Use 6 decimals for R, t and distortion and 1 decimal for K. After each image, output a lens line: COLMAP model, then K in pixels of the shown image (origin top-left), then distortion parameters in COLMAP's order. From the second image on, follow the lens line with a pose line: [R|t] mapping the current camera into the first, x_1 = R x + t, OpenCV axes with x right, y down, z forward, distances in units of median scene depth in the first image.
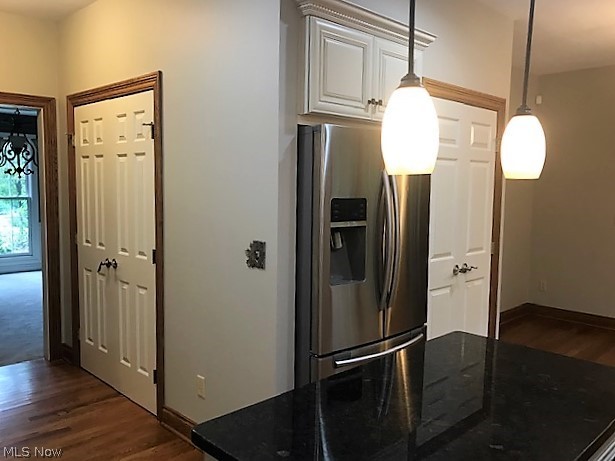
lens RADIAL K [[522.6, 0, 307.3], [0, 522.6, 230.2], [0, 0, 1]] dist [0.067697, -0.014305]
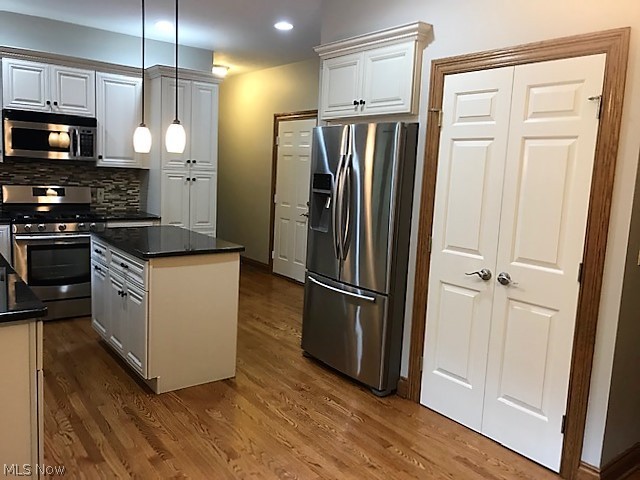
lens RADIAL K [[543.8, 0, 317.1], [0, 543.8, 239.4], [0, 0, 1]] dist [0.067697, -0.014305]
pose [[-0.132608, 0.112002, -0.984820, 1.170821], [-0.133199, 0.982568, 0.129681, -0.054774], [0.982178, 0.148374, -0.115378, 0.849993]]
